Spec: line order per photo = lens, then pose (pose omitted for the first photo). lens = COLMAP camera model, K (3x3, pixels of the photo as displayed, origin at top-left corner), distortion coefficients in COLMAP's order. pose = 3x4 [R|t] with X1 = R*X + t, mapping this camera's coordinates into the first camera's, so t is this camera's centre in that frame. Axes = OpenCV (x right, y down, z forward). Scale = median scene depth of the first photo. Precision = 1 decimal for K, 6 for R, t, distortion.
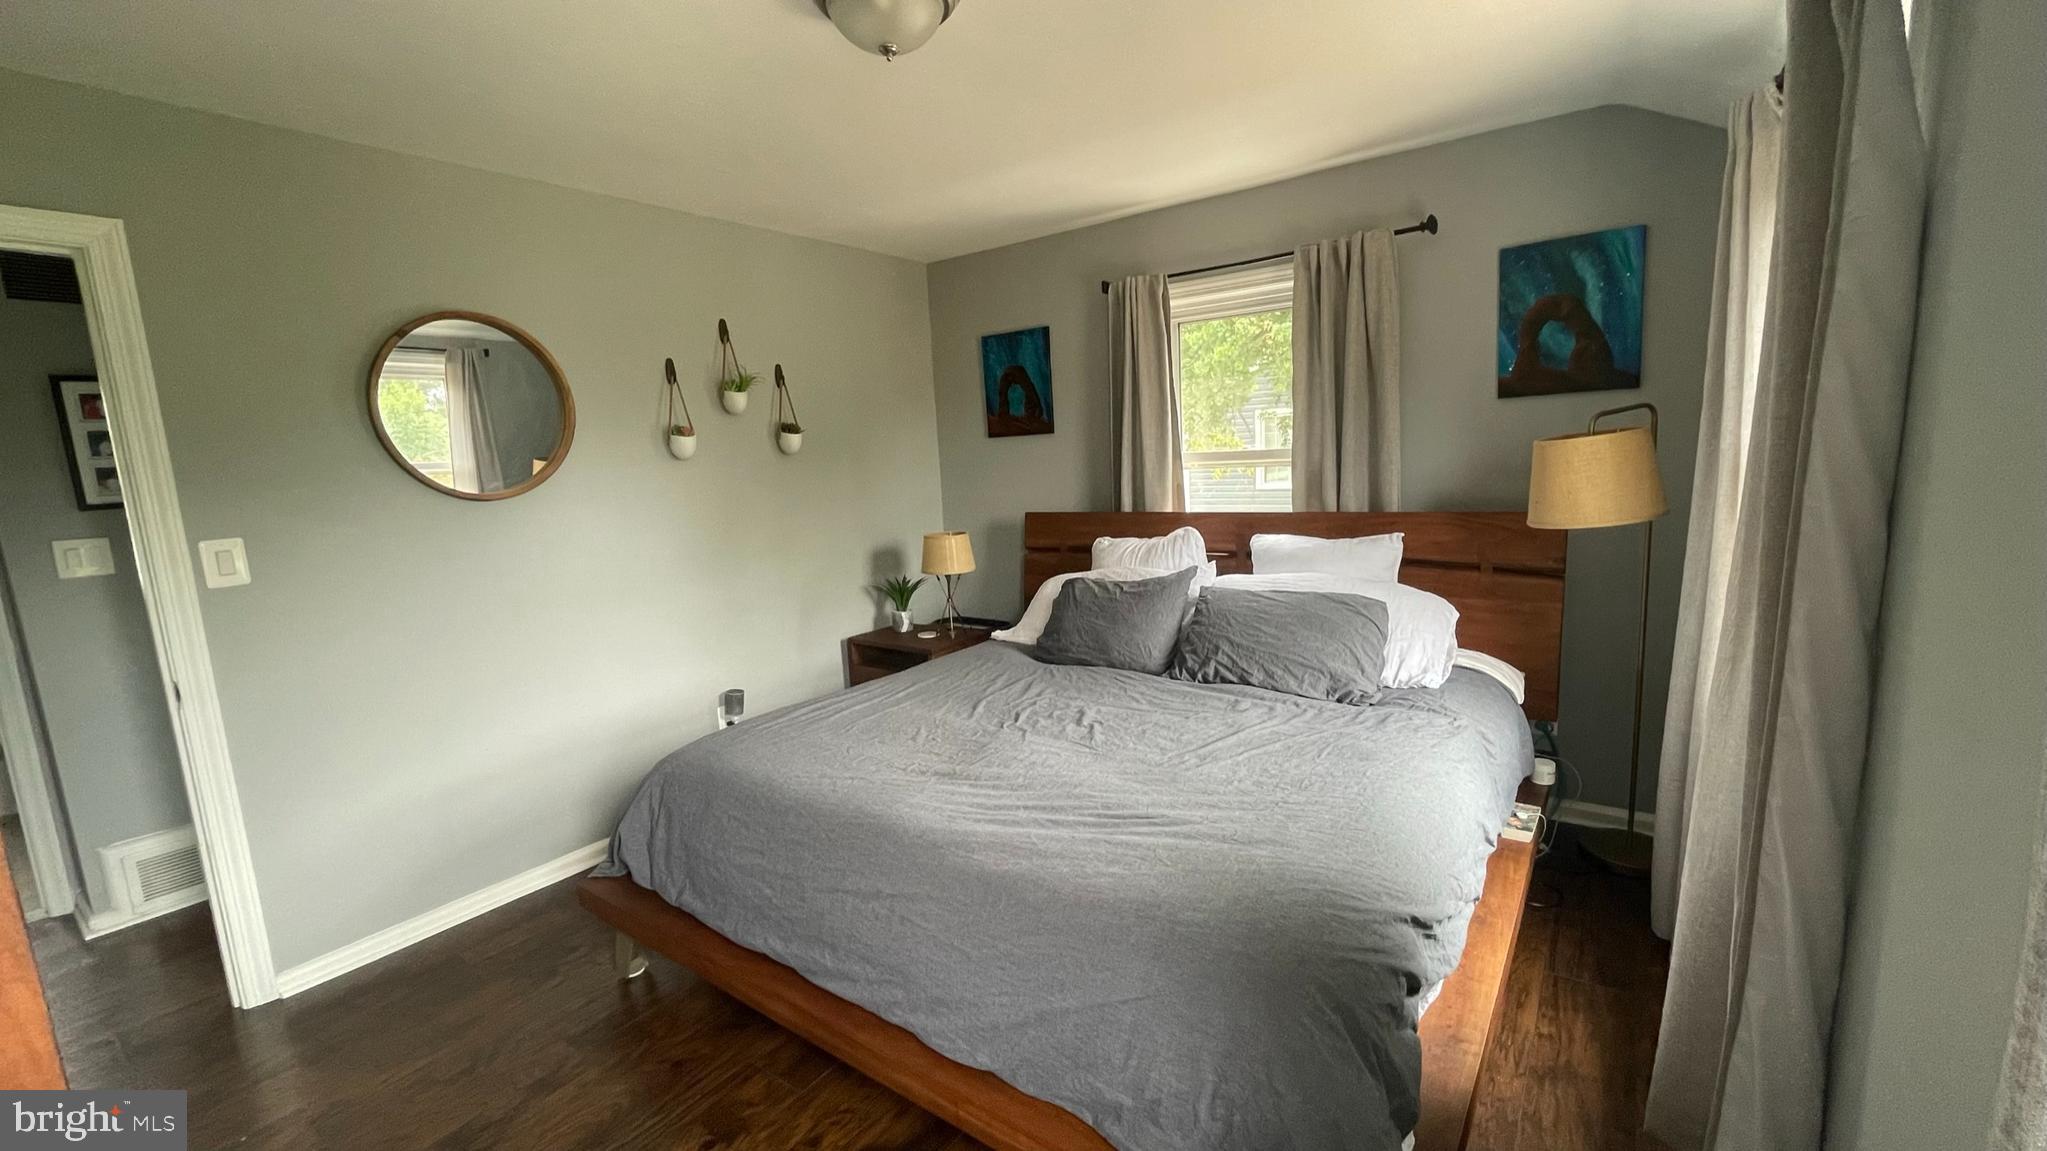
lens RADIAL K [[830.8, 0, 1032.1], [0, 830.8, 568.6], [0, 0, 1]] dist [-0.001732, -0.001862]
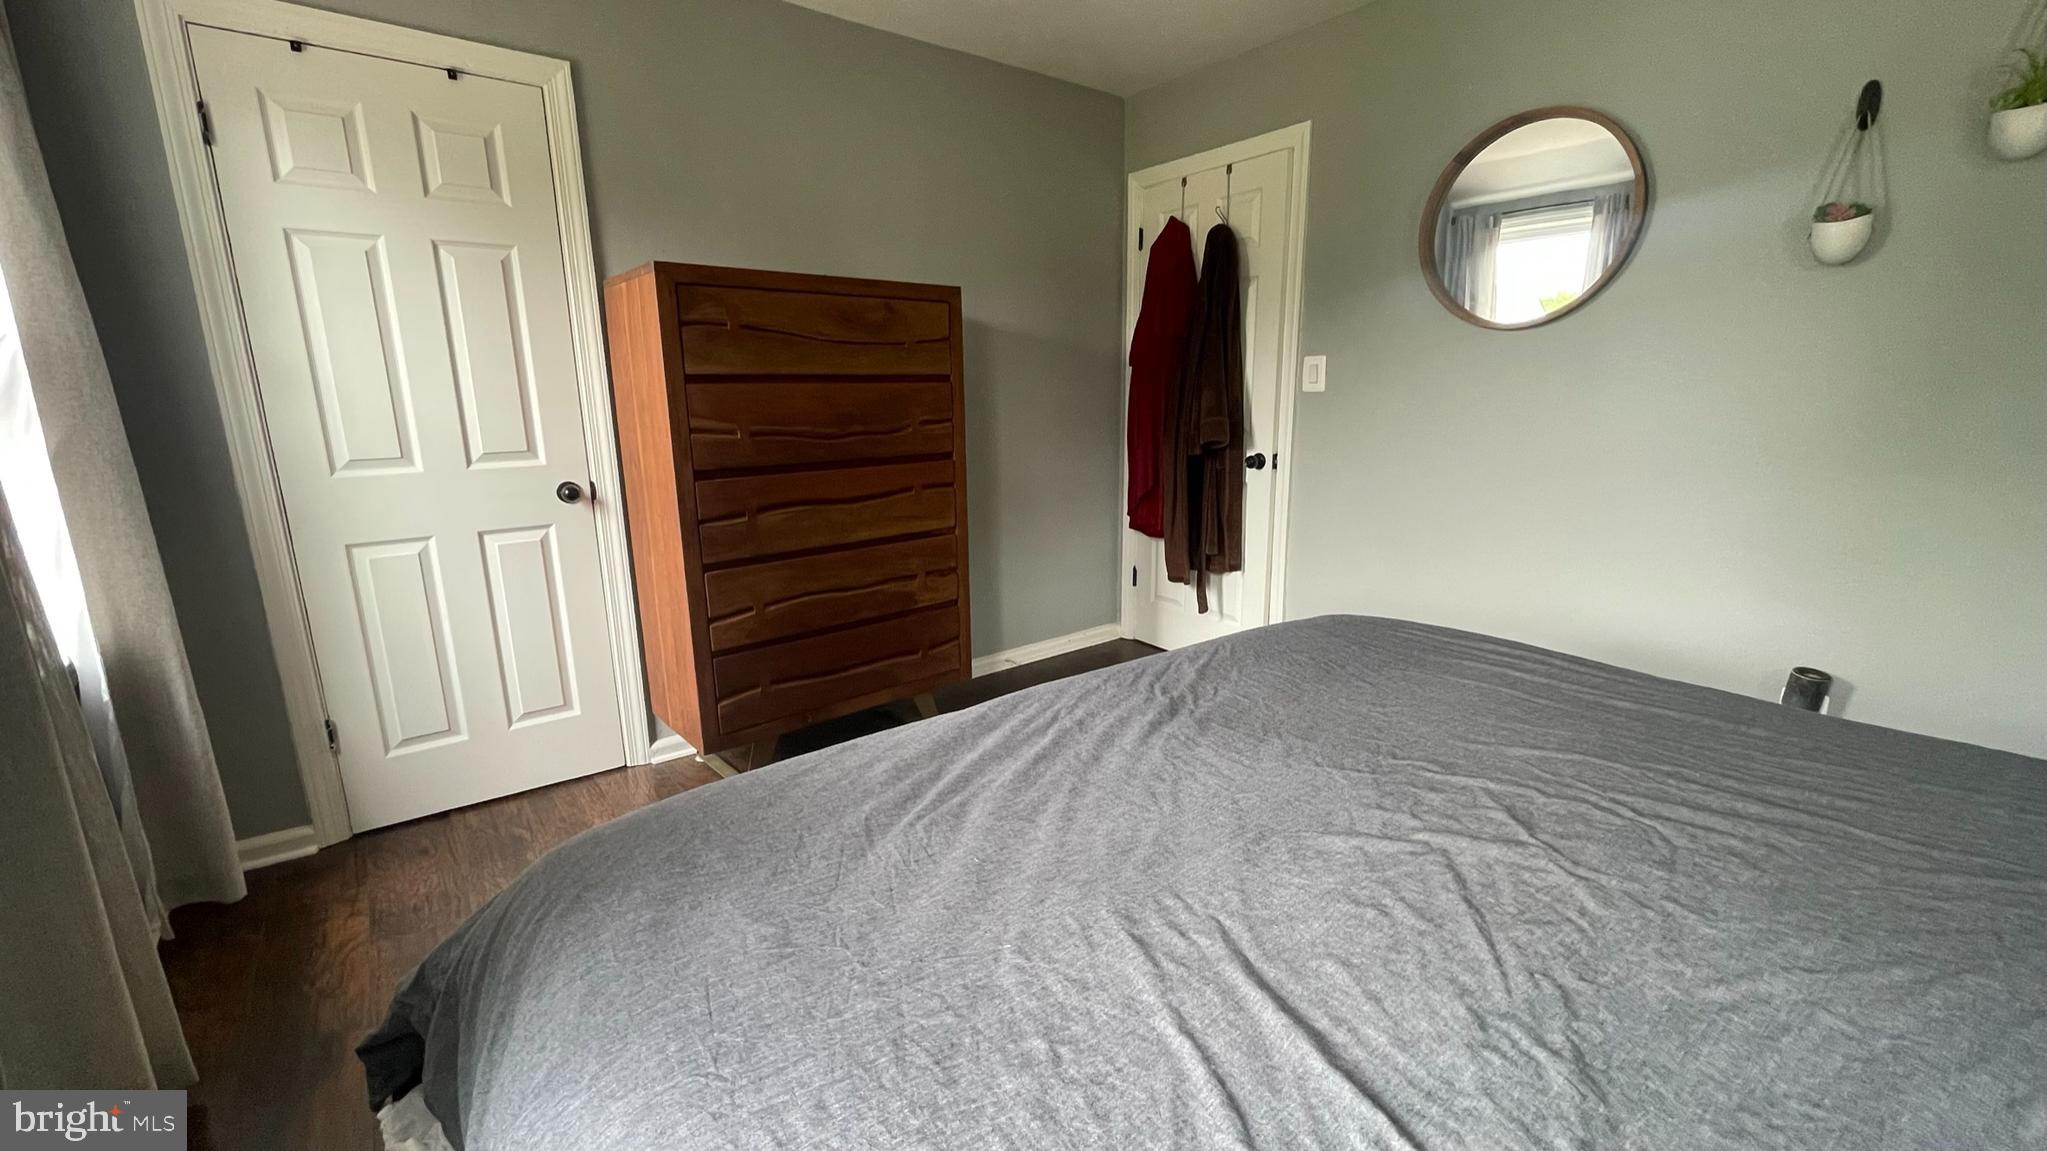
lens RADIAL K [[830.8, 0, 1020.8], [0, 830.8, 577.5], [0, 0, 1]] dist [-0.001732, -0.001862]
pose [[-0.289449, 0.261222, -0.920859, 0.427550], [-0.109164, 0.946756, 0.302881, -0.042442], [0.950948, 0.188193, -0.245522, 0.778441]]
